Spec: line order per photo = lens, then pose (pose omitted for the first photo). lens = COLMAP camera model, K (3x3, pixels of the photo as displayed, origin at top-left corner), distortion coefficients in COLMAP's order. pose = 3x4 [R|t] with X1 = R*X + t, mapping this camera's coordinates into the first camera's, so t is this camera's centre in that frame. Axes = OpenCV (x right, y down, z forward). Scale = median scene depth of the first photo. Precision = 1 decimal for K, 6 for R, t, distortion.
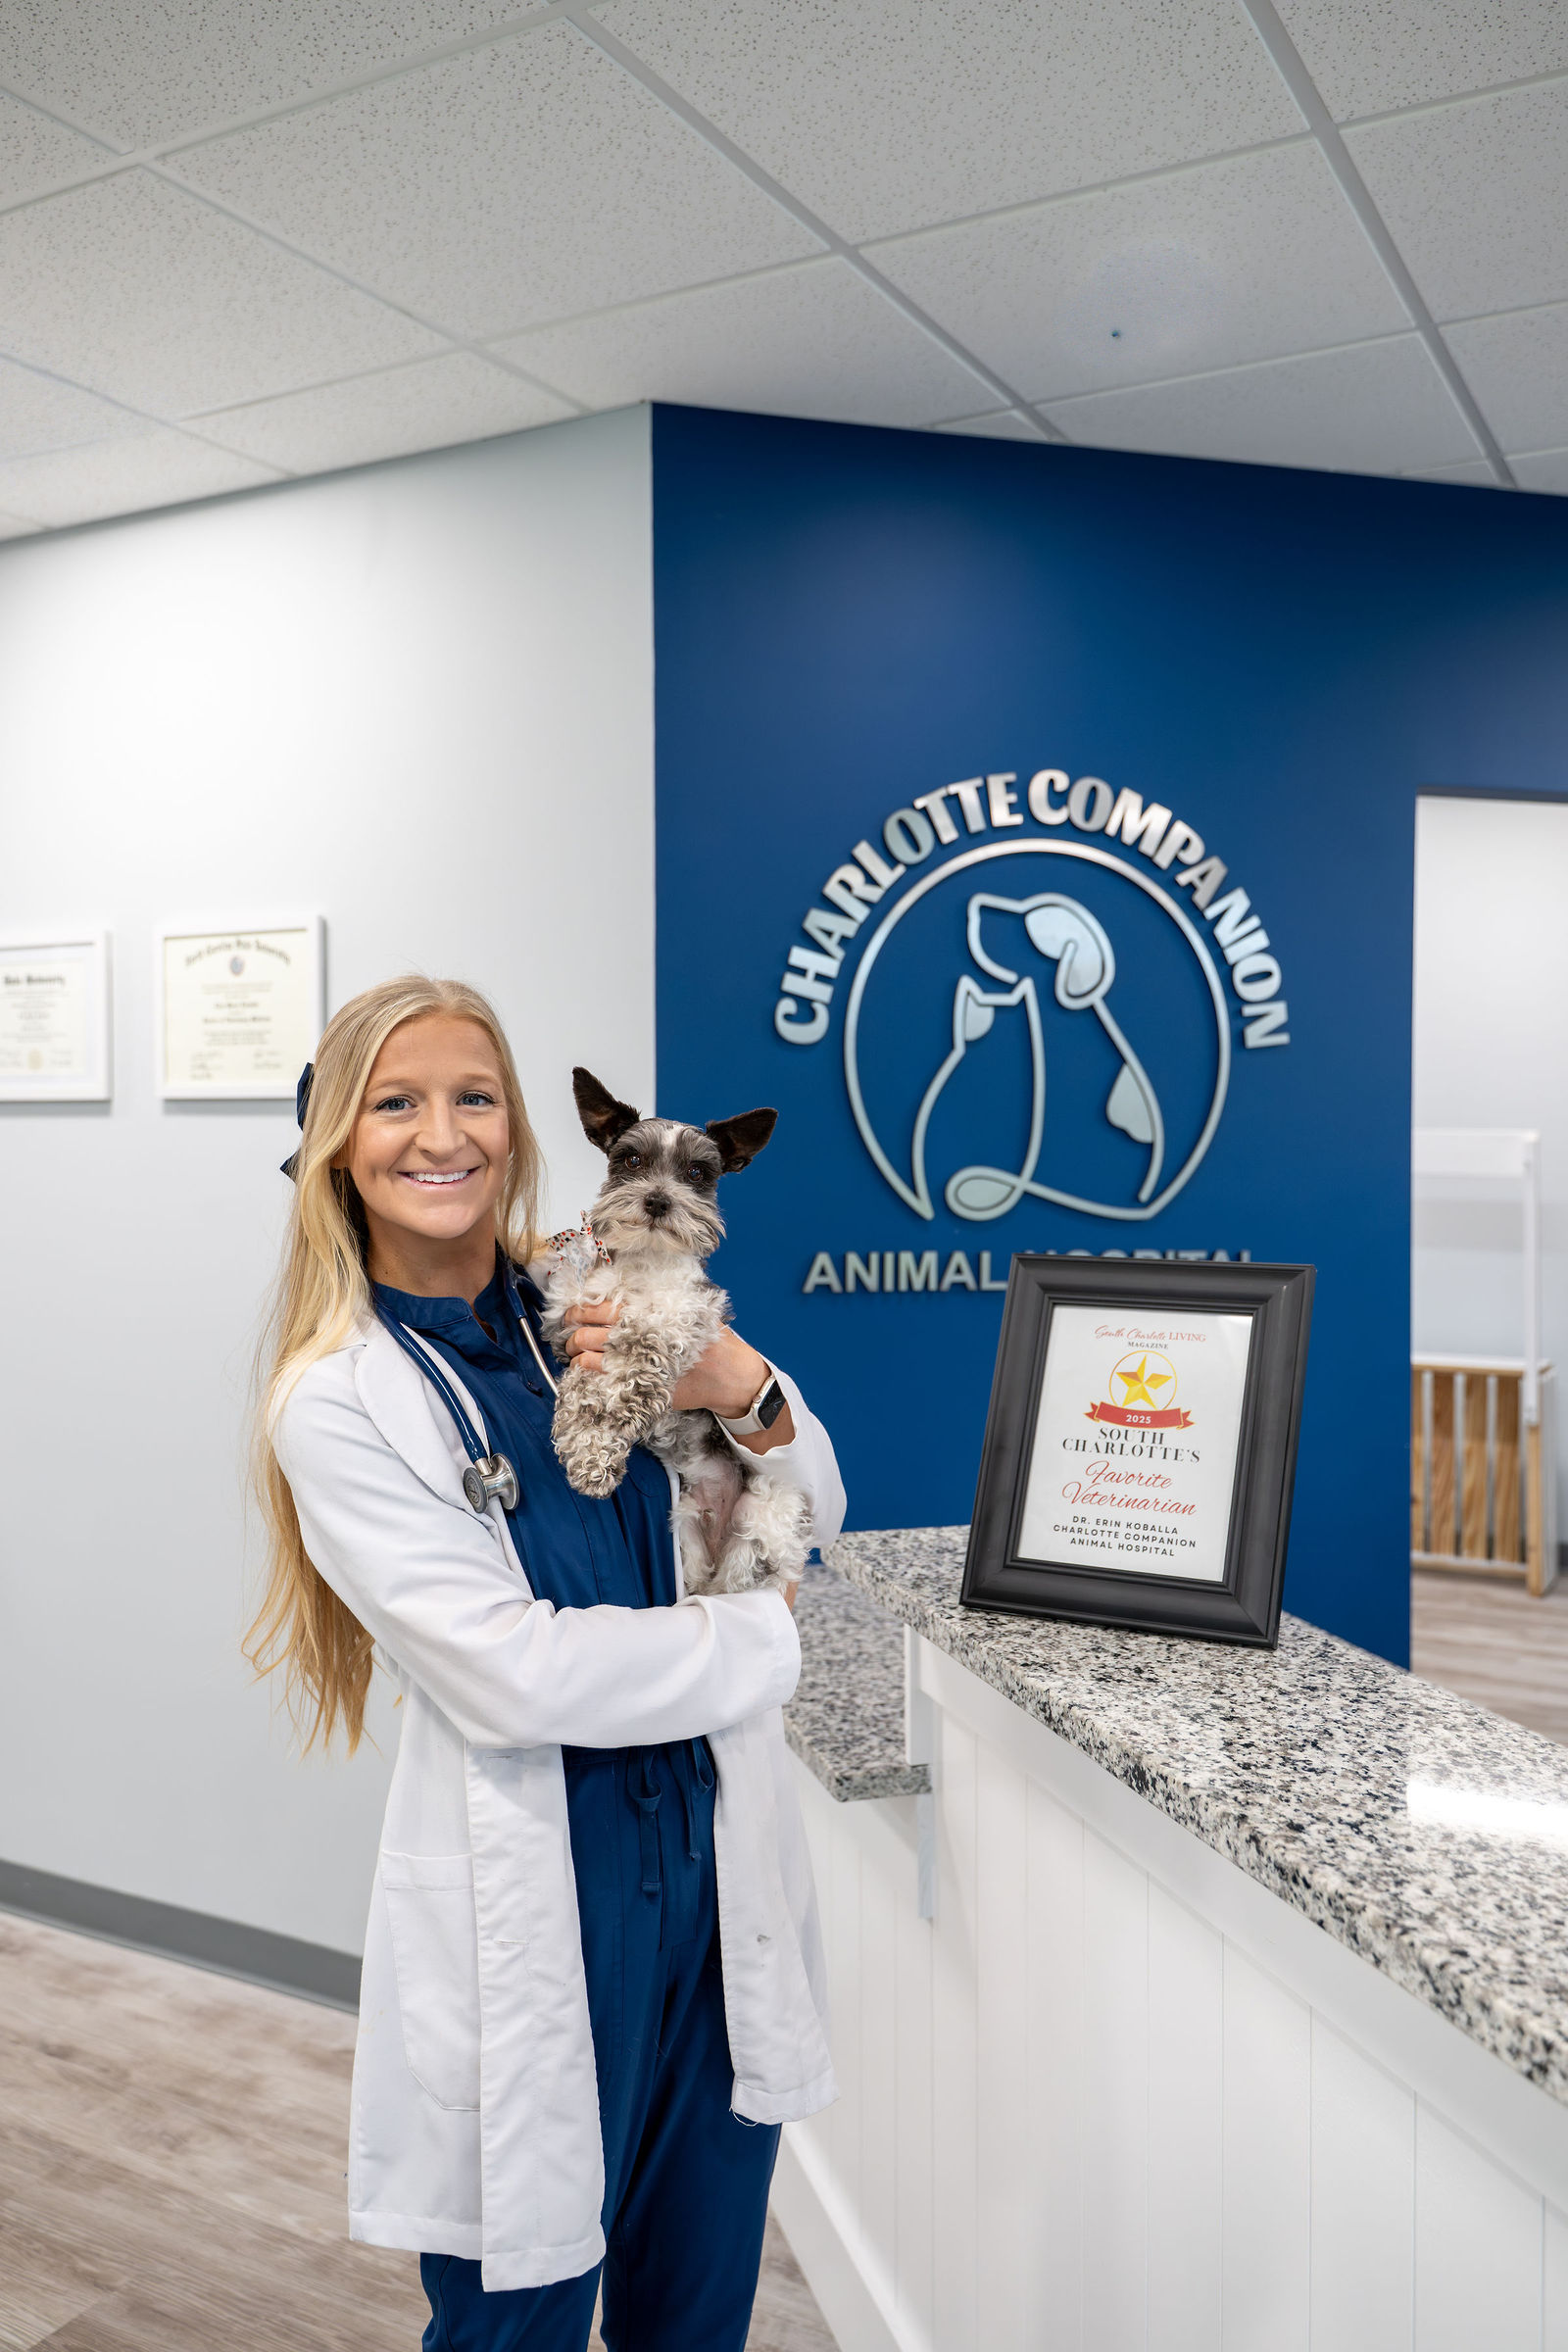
lens RADIAL K [[1878.7, 0, 784.0], [0, 1878.7, 1176.0], [0, 0, 1]] dist [0.000369, -0.006034]
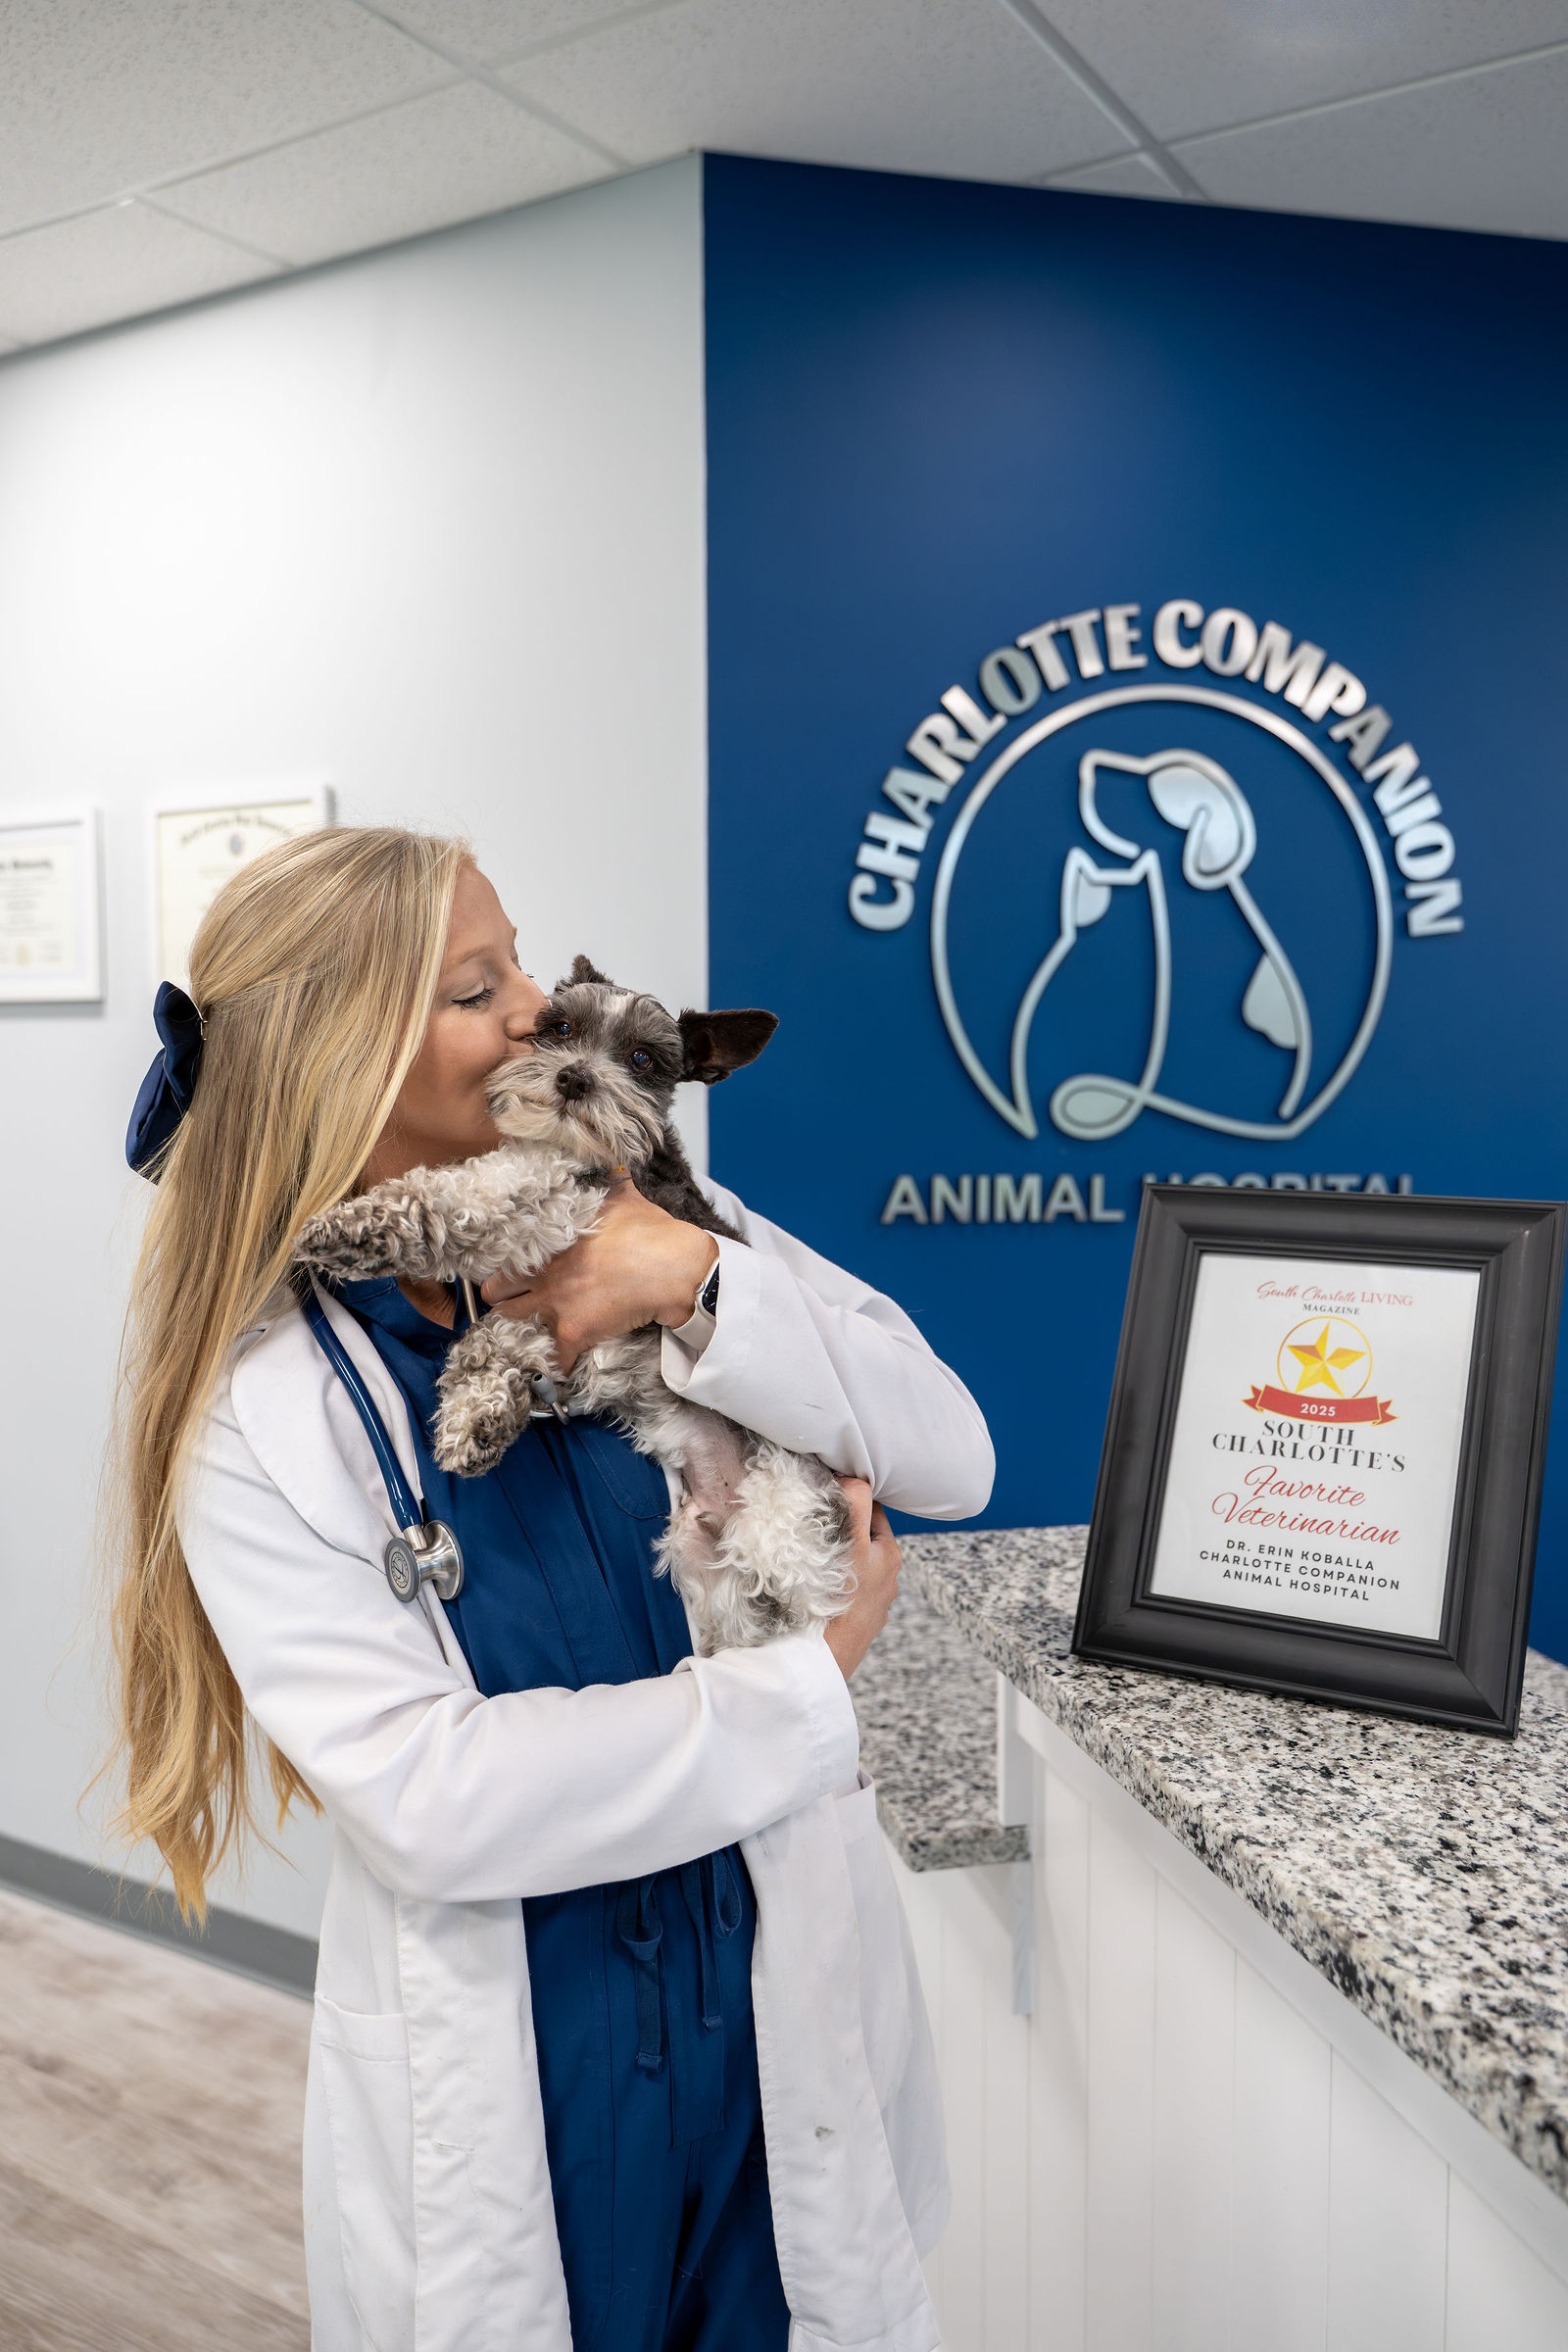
lens RADIAL K [[1878.7, 0, 784.0], [0, 1878.7, 1176.0], [0, 0, 1]] dist [0.000369, -0.006034]
pose [[0.998634, 0.004046, -0.052097, 0.010737], [-0.001753, 0.999031, 0.043979, 0.003566], [0.052225, -0.043828, 0.997673, 0.156753]]
